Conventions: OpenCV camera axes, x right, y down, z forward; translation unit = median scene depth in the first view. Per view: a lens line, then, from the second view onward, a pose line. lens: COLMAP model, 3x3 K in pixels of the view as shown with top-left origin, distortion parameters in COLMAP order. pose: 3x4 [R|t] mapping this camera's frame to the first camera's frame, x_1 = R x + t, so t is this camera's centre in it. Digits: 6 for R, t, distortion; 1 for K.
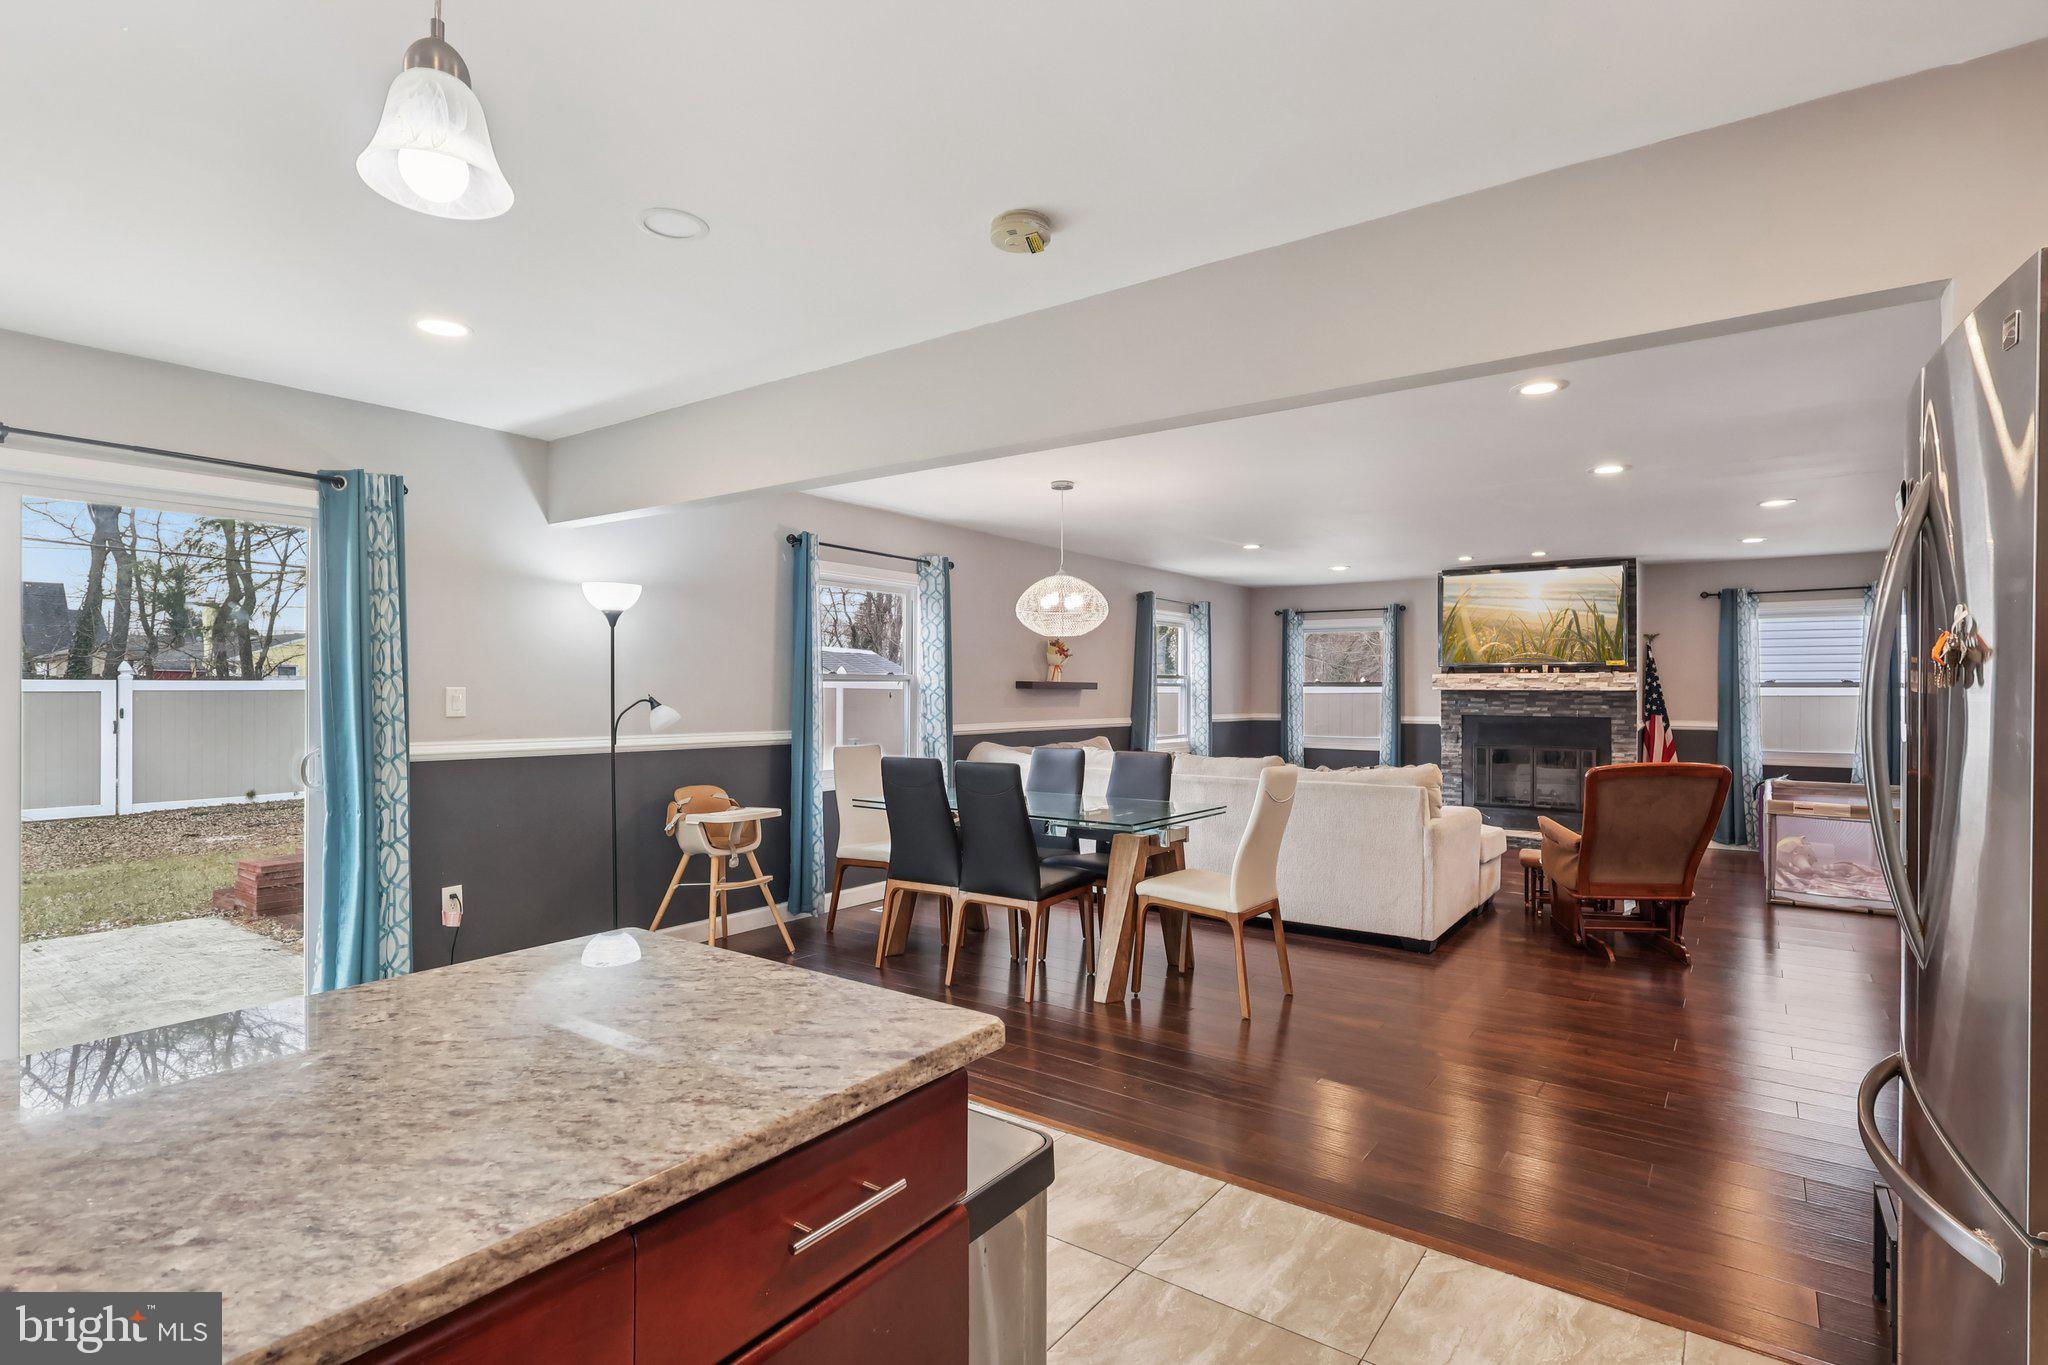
lens RADIAL K [[1009.7, 0, 1024.0], [0, 1009.7, 682.5], [0, 0, 1]] dist [0.000489, 0.000002]
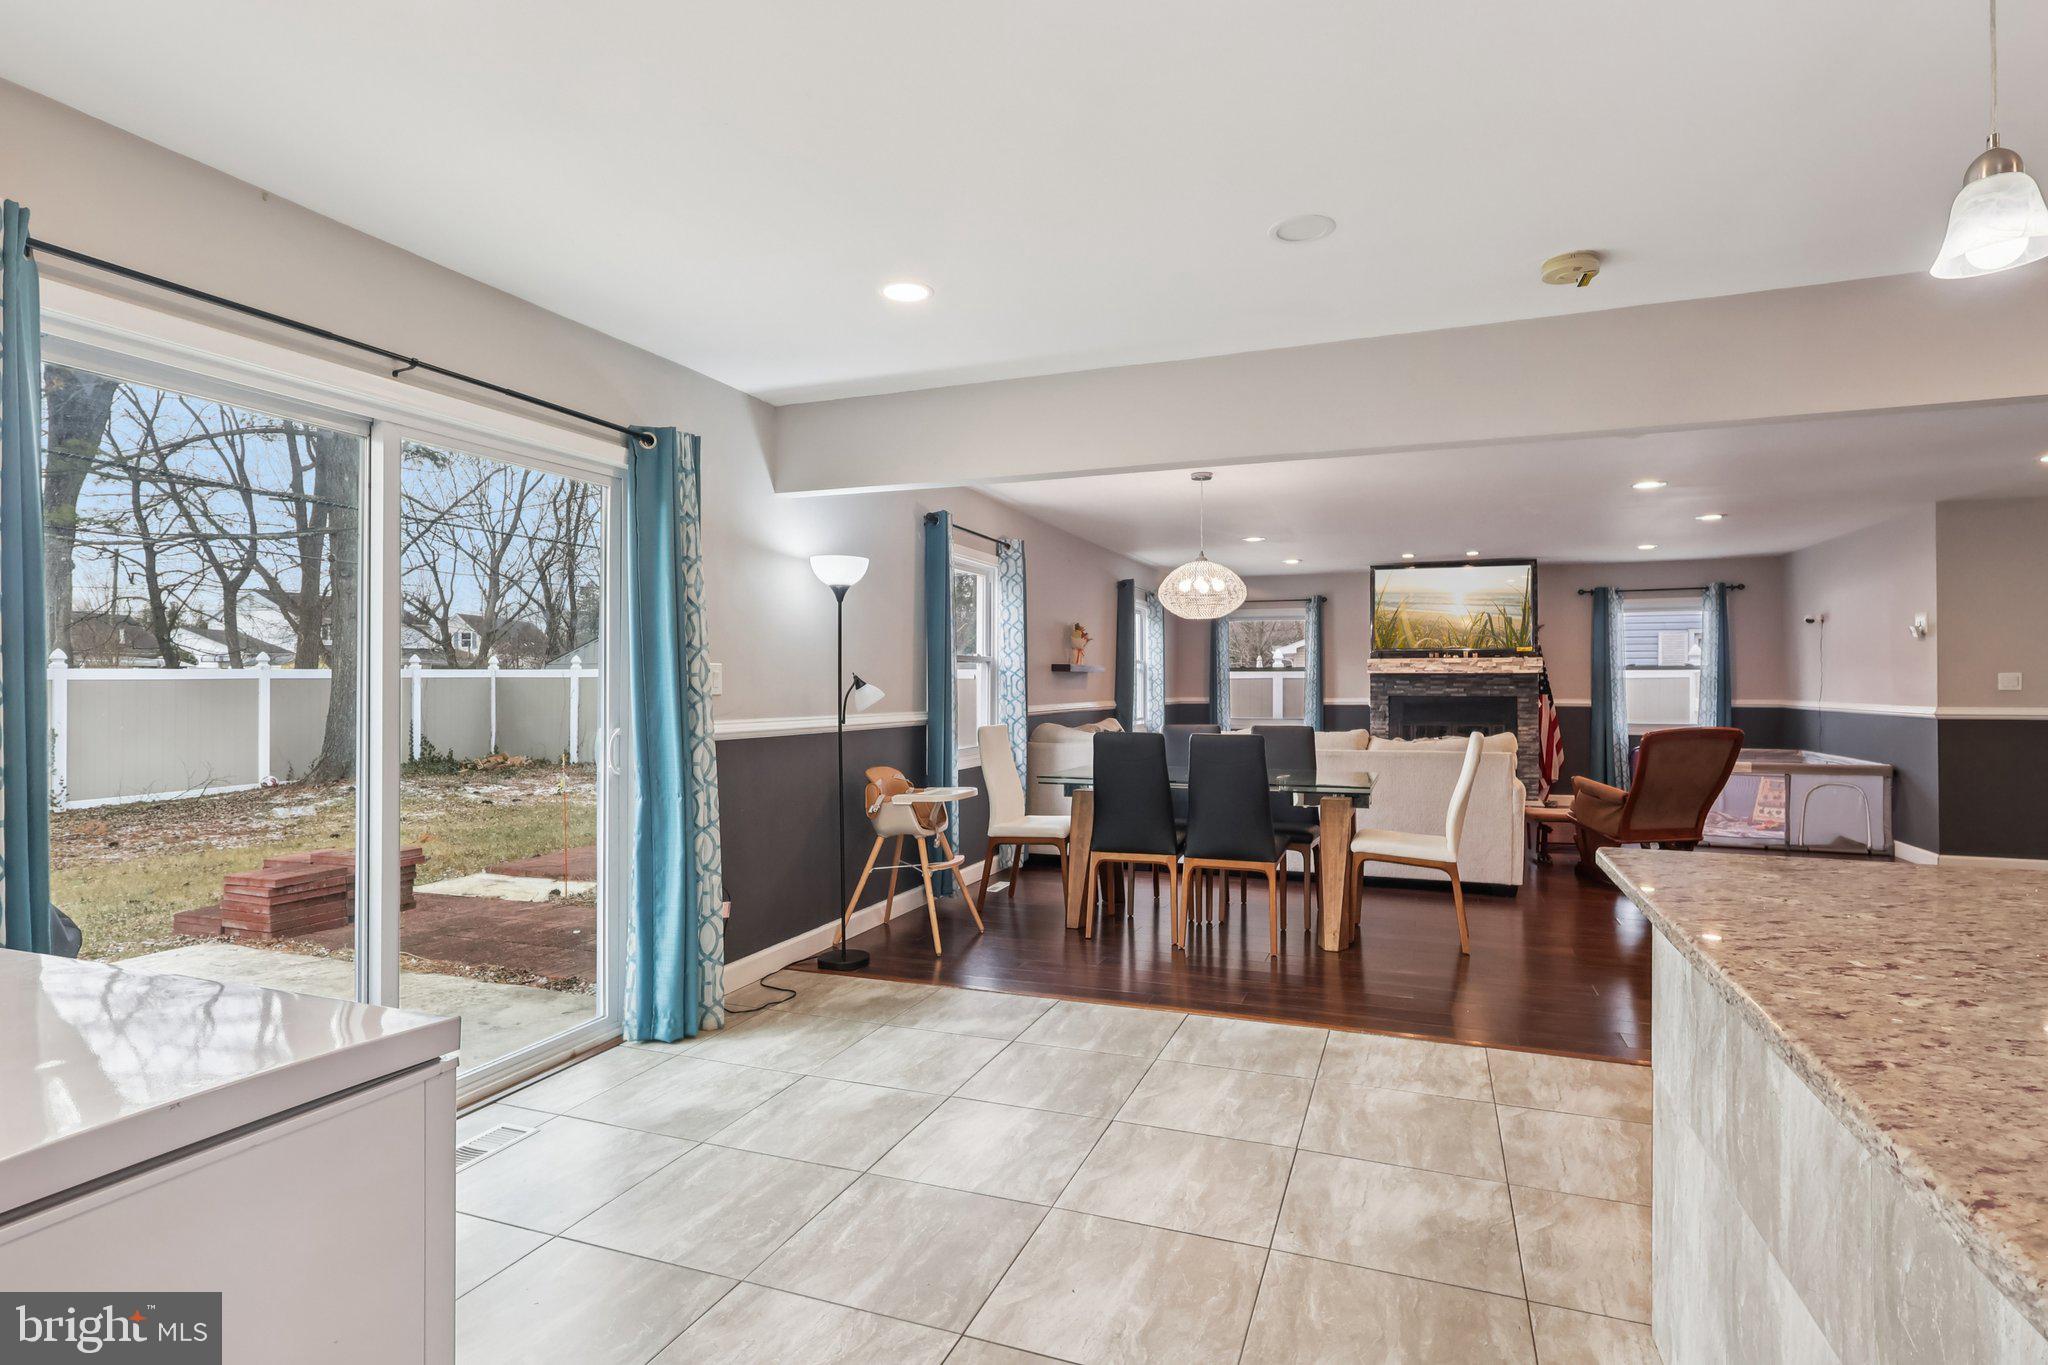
lens RADIAL K [[1034.0, 0, 1018.6], [0, 1034.0, 673.8], [0, 0, 1]] dist [-0.000414, -0.000163]
pose [[0.967591, -0.001987, 0.252515, -0.346308], [0.002051, 0.999998, 0.000010, 0.009632], [-0.252514, 0.000508, 0.967593, -0.000664]]
